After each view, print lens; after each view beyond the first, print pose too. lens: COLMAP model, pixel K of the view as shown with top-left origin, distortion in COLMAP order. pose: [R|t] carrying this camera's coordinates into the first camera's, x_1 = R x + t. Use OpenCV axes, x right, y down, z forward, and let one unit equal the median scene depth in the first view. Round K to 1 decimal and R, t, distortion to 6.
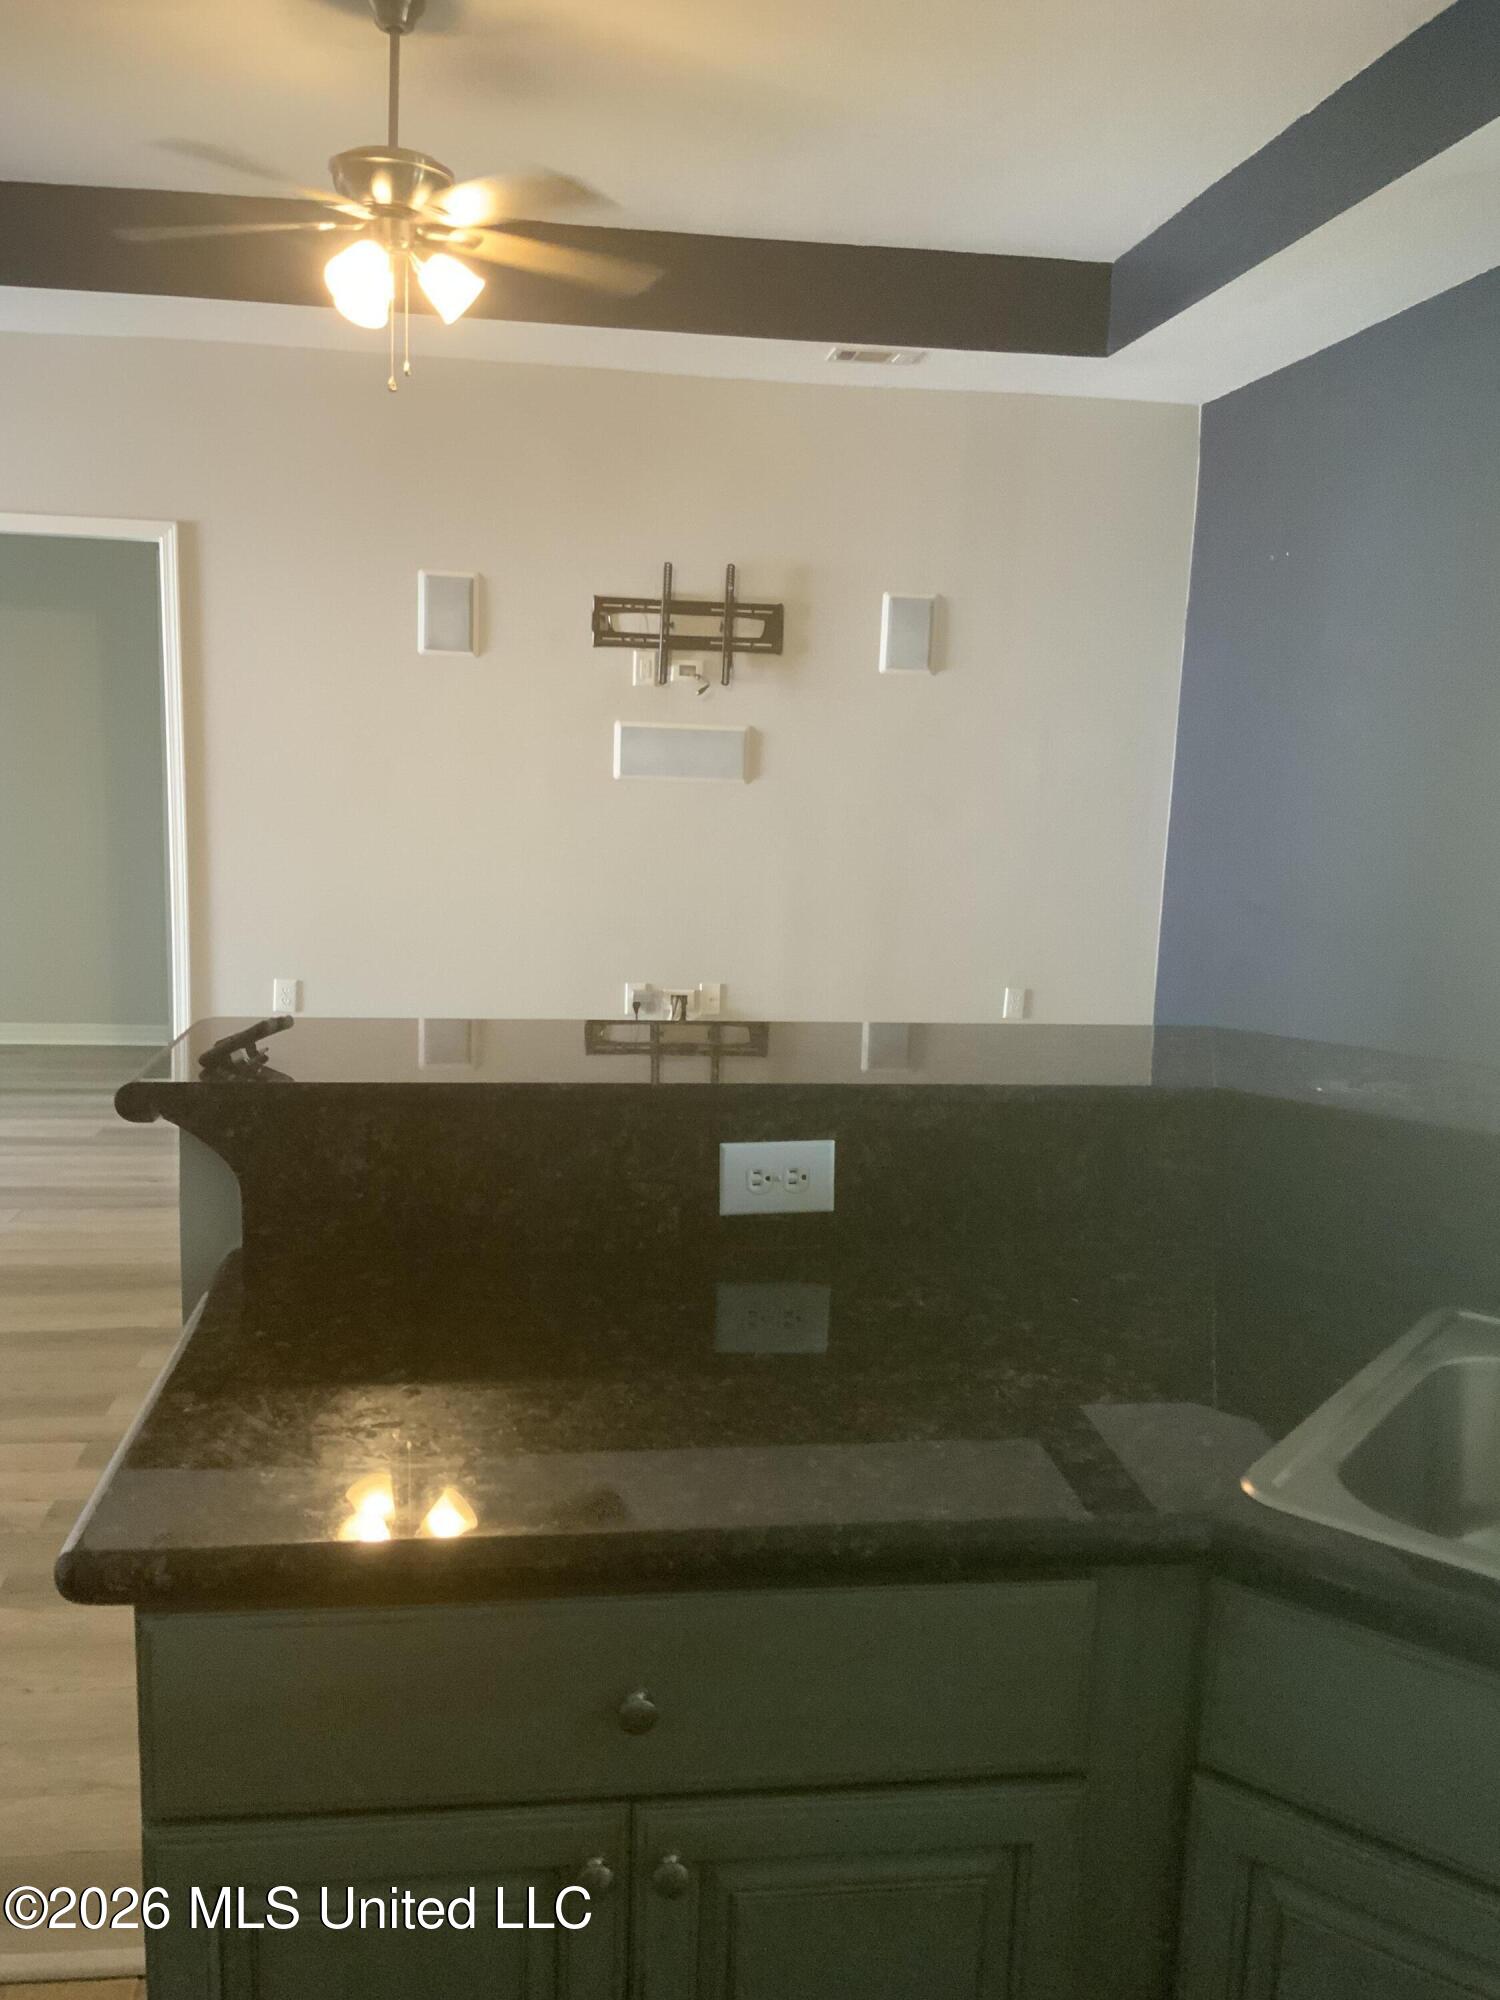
lens RADIAL K [[1672.0, 0, 750.0], [0, 1672.0, 1000.0], [0, 0, 1]] dist [0.162499, -0.274364]
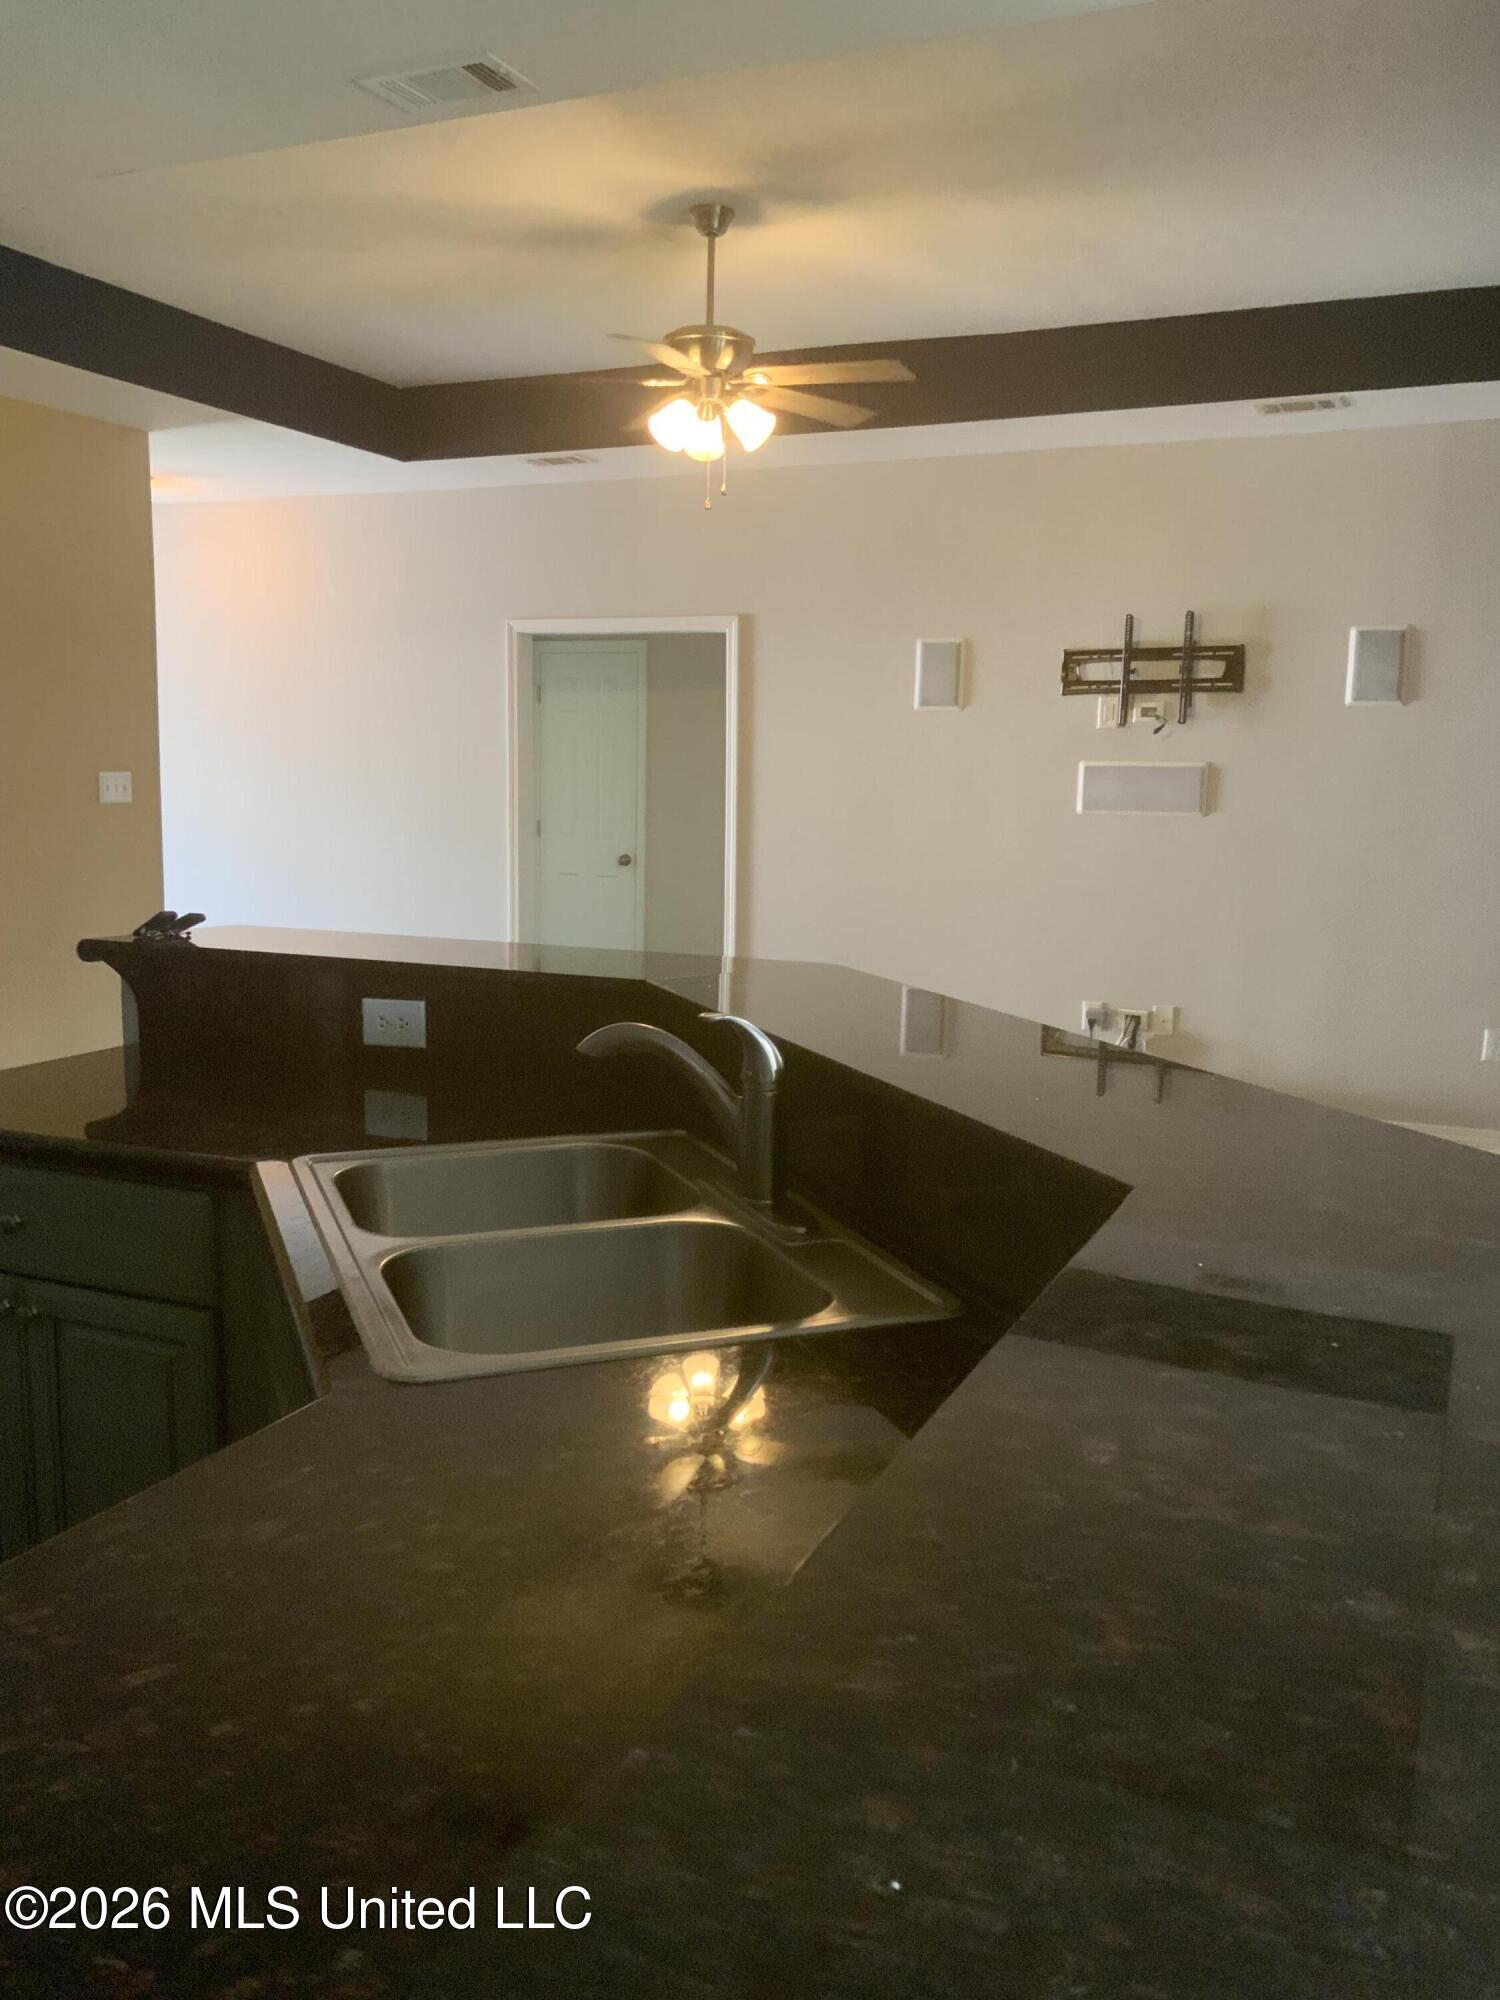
lens RADIAL K [[1676.2, 0, 750.0], [0, 1676.2, 1000.0], [0, 0, 1]] dist [0.273401, -0.654121]
pose [[0.850186, 0.051856, -0.523922, 0.329013], [-0.072283, 0.997211, -0.018596, 0.026233], [0.521497, 0.053680, 0.851563, -0.051166]]
